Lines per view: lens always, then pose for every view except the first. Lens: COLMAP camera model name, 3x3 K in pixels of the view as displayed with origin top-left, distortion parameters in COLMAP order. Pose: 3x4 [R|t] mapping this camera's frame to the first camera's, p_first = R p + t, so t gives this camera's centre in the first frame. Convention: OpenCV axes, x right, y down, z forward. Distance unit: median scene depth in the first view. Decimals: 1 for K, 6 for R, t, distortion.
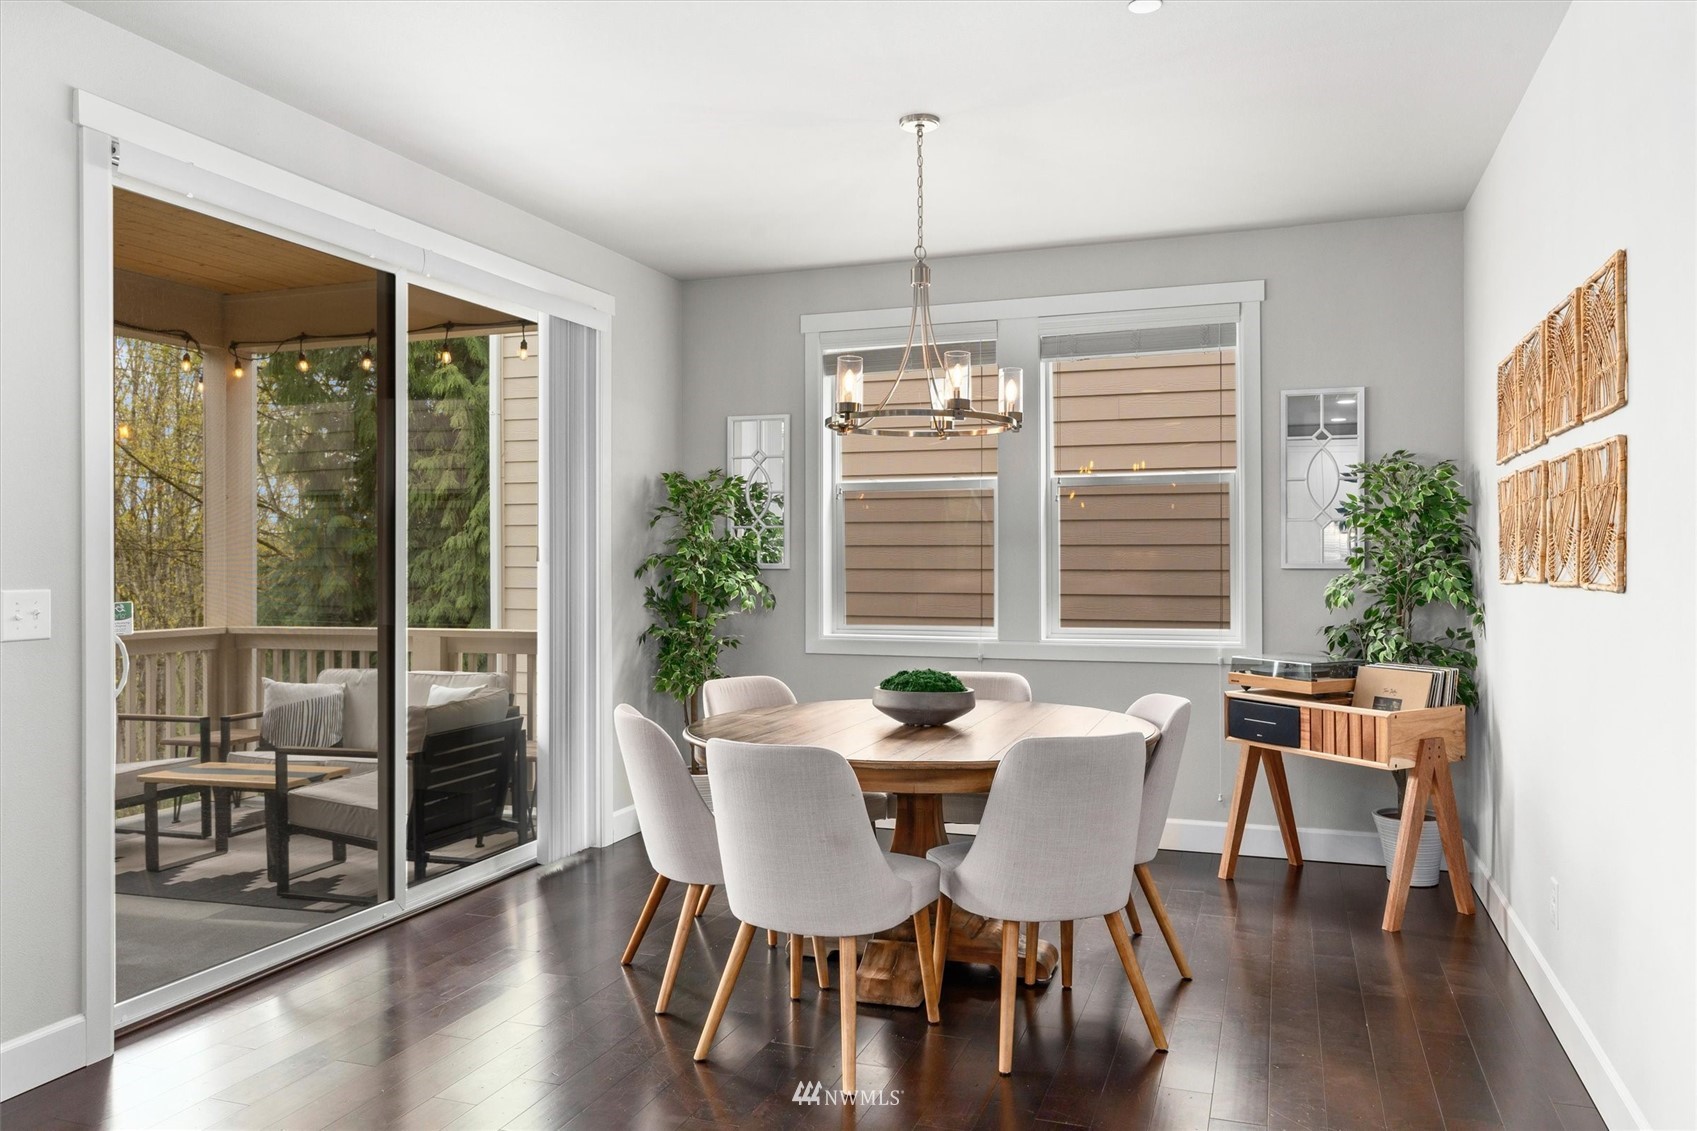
lens RADIAL K [[1210.2, 0, 862.3], [0, 1210.2, 552.0], [0, 0, 1]] dist [-0.002372, 0.002672]
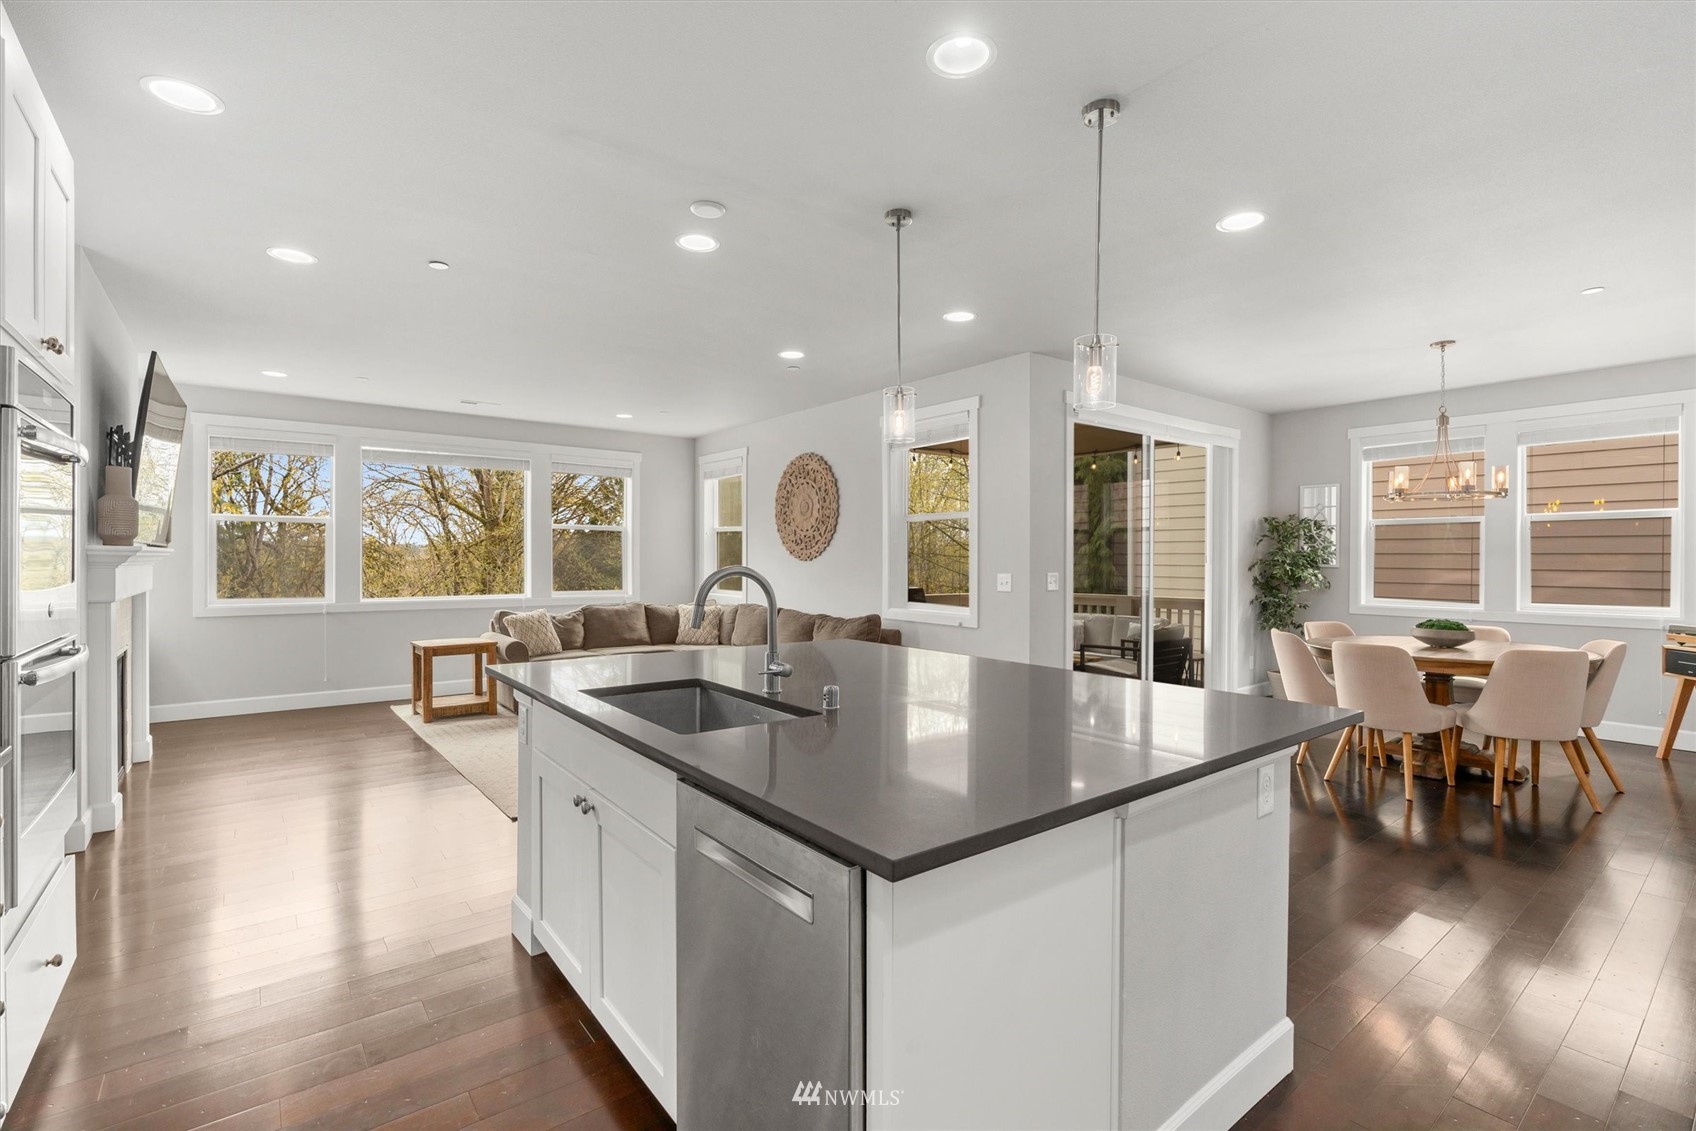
lens RADIAL K [[778.3, 0, 844.3], [0, 778.3, 560.6], [0, 0, 1]] dist [-0.010924, 0.001932]
pose [[0.845516, 0.003993, -0.533935, -0.067973], [0.000713, 0.999963, 0.008607, -0.007144], [0.533950, -0.007658, 0.845482, -0.399120]]
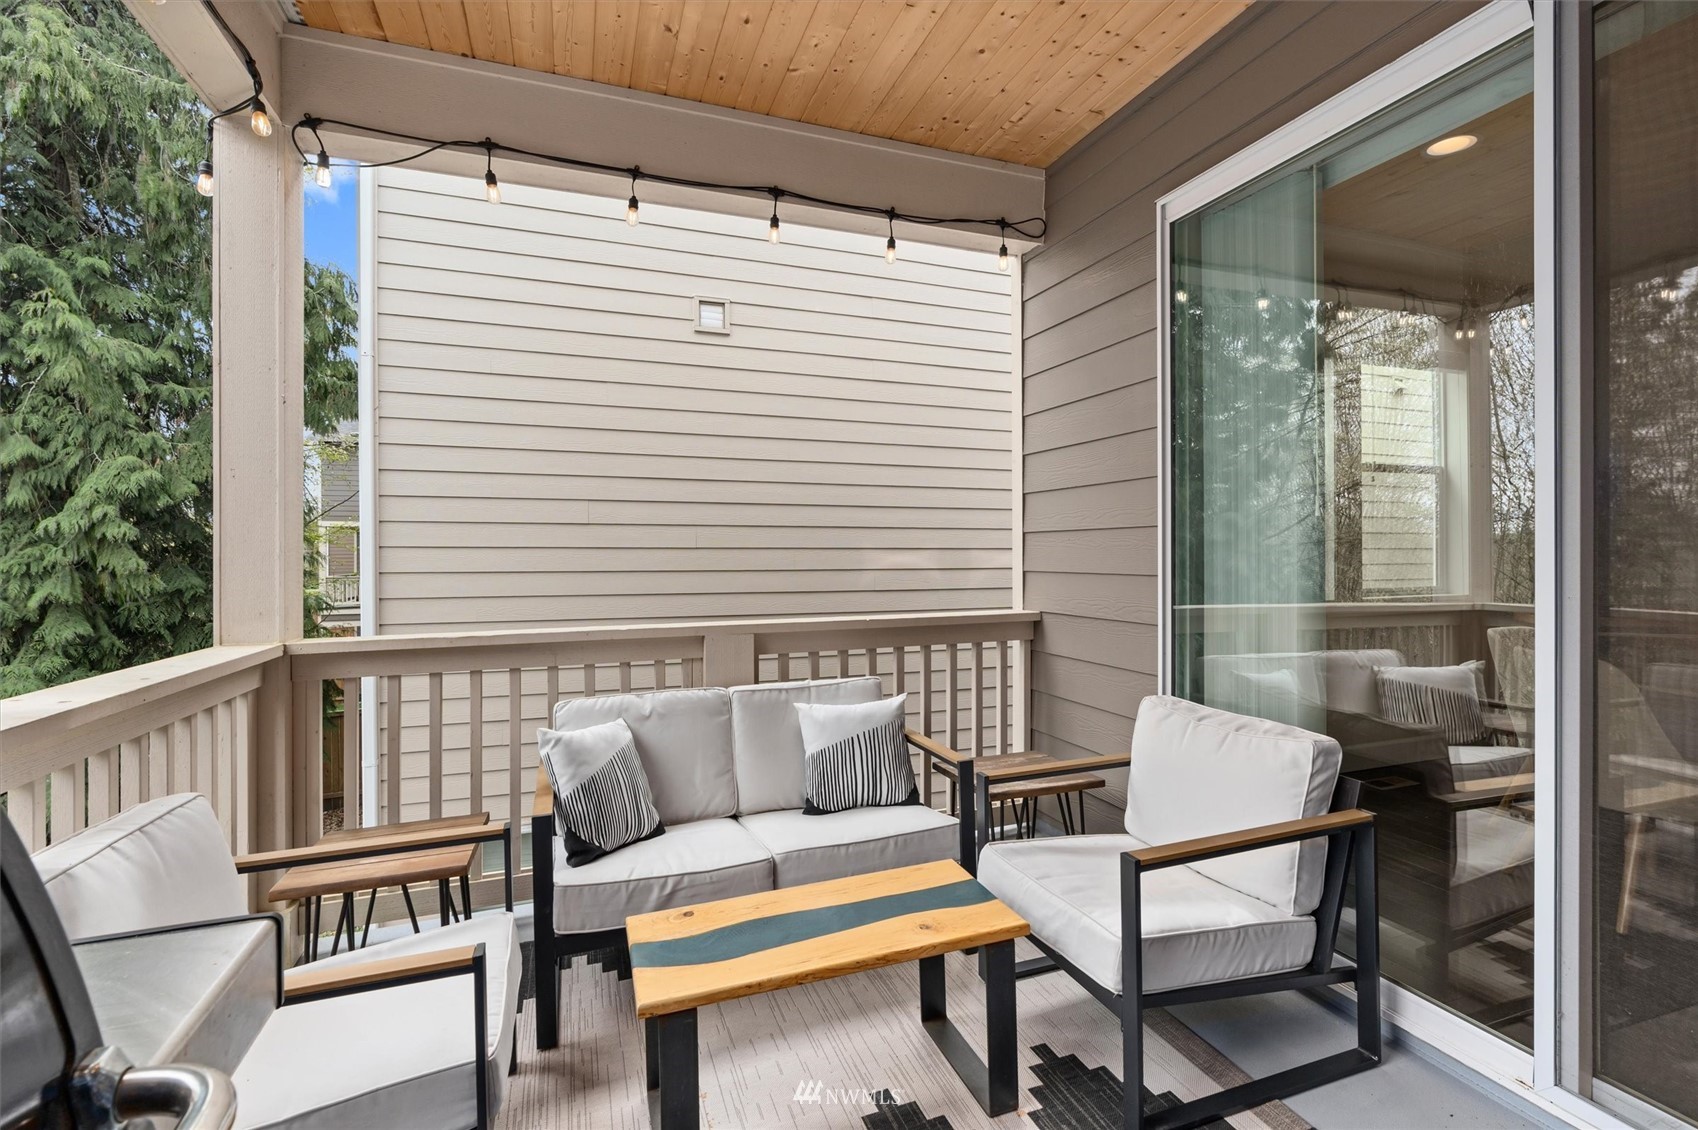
lens RADIAL K [[779.2, 0, 849.3], [0, 779.2, 557.7], [0, 0, 1]] dist [-0.010924, 0.001932]
pose [[0.770714, -0.005941, 0.637154, -0.668811], [-0.000362, 0.999952, 0.009761, 0.024129], [-0.637181, -0.007754, 0.770675, 0.697609]]
